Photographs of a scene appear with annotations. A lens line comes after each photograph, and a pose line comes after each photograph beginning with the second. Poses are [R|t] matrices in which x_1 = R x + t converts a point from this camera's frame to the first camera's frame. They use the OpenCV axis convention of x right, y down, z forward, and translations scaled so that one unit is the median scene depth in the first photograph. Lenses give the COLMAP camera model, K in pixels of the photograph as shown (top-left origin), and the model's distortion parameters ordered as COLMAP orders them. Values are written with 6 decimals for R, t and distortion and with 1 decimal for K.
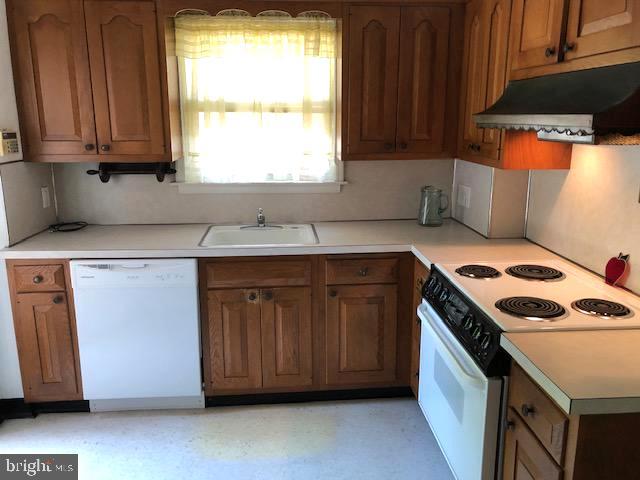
lens RADIAL K [[526.7, 0, 319.7], [0, 526.7, 235.8], [0, 0, 1]] dist [0.033821, -0.018827]
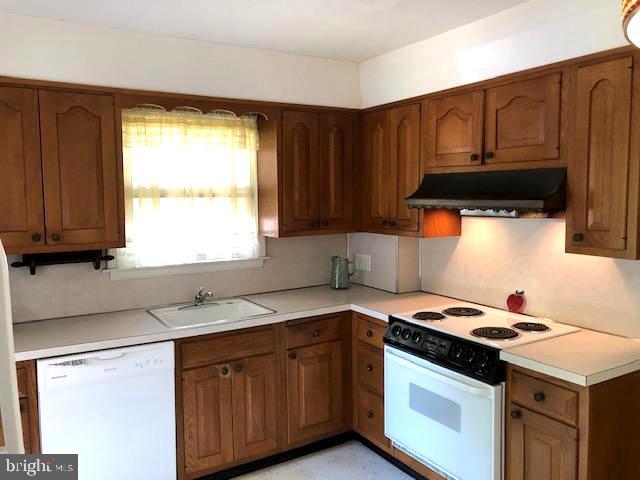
lens RADIAL K [[526.7, 0, 325.1], [0, 526.7, 238.7], [0, 0, 1]] dist [0.033821, -0.018827]
pose [[0.889376, -0.049307, 0.454510, -0.403155], [0.111771, 0.987449, -0.111590, -0.003678], [-0.443303, 0.150047, 0.883724, -0.051482]]
